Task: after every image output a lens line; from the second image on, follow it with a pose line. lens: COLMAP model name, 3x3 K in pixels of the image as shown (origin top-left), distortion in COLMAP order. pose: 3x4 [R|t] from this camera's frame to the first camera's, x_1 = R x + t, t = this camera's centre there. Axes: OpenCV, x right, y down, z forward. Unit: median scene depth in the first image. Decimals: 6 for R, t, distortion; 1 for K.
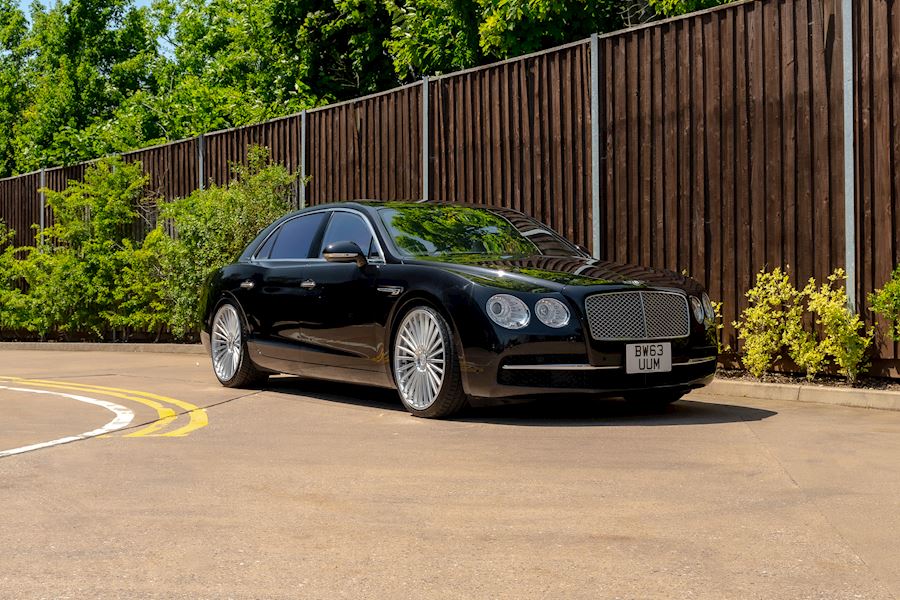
lens RADIAL K [[1290.9, 0, 433.6], [0, 1290.9, 319.6], [0, 0, 1]] dist [0.007958, 0.000000]
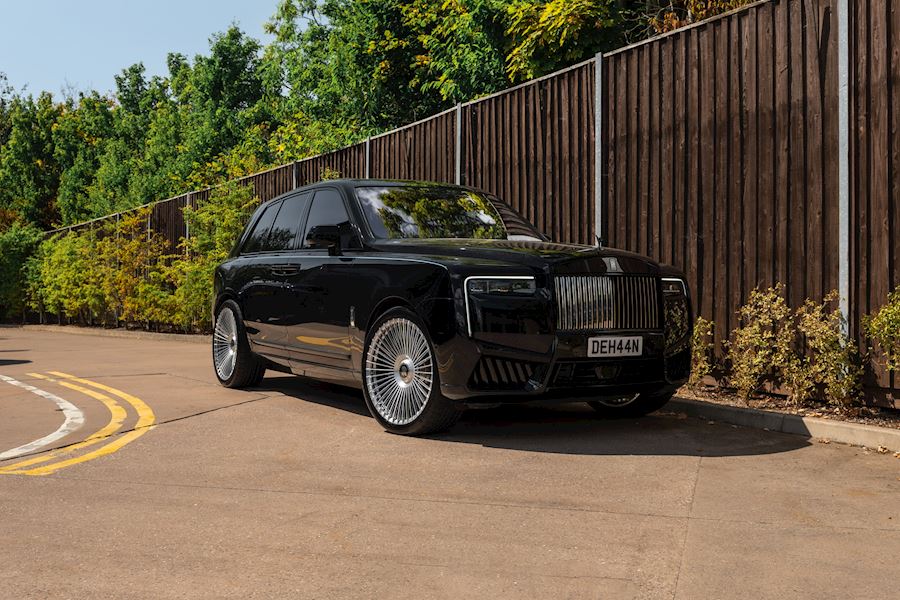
lens RADIAL K [[954.9, 0, 470.6], [0, 954.9, 320.6], [0, 0, 1]] dist [-0.015770, 0.000000]
pose [[0.995500, 0.012881, -0.093884, 0.104793], [-0.011796, 0.999857, 0.012109, -0.018163], [0.094027, -0.010947, 0.995509, 0.253647]]
